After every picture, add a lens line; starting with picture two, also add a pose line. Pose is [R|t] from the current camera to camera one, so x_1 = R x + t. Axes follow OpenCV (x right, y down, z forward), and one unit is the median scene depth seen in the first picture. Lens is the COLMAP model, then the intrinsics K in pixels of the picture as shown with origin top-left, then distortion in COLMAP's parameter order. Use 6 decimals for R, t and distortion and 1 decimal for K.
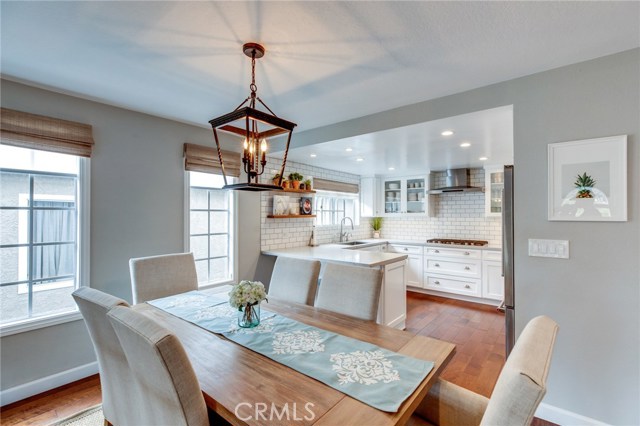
lens RADIAL K [[291.3, 0, 320.1], [0, 291.3, 212.5], [0, 0, 1]] dist [0.010564, -0.002742]
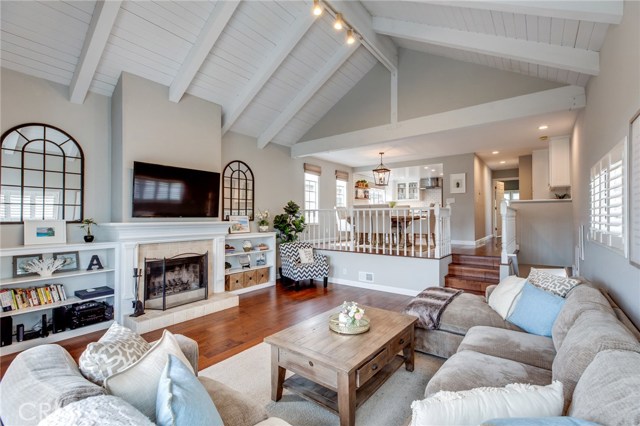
lens RADIAL K [[291.3, 0, 319.2], [0, 291.3, 213.2], [0, 0, 1]] dist [0.010564, -0.002742]
pose [[0.999411, -0.001589, 0.034281, -0.448039], [0.001732, 0.999990, -0.004152, 0.121049], [-0.034274, 0.004209, 0.999404, -1.139680]]
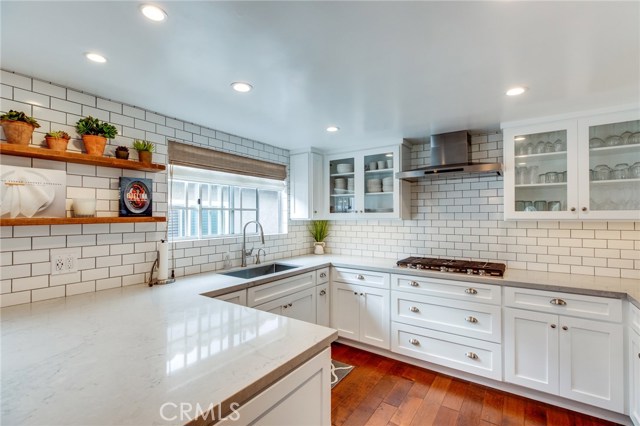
lens RADIAL K [[291.3, 0, 322.0], [0, 291.3, 214.1], [0, 0, 1]] dist [0.010564, -0.002742]
pose [[0.996823, -0.001943, 0.079620, 0.182765], [0.001930, 0.999998, 0.000244, 0.003709], [-0.079620, -0.000090, 0.996825, 0.467340]]
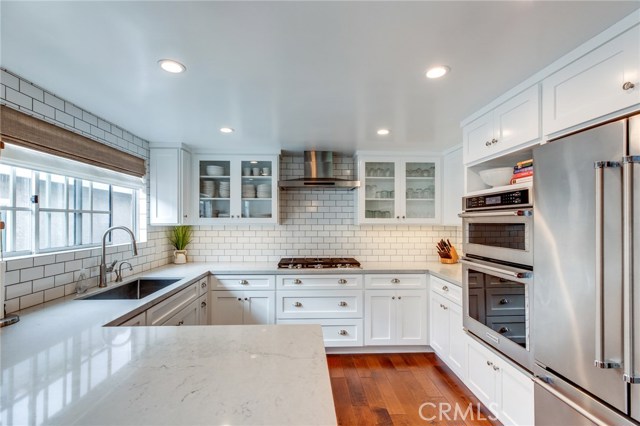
lens RADIAL K [[291.3, 0, 312.4], [0, 291.3, 219.8], [0, 0, 1]] dist [0.010564, -0.002742]
pose [[0.756997, 0.003849, 0.653407, 0.026899], [-0.007050, 0.999973, 0.002277, 0.003058], [-0.653380, -0.006330, 0.757004, 0.511698]]
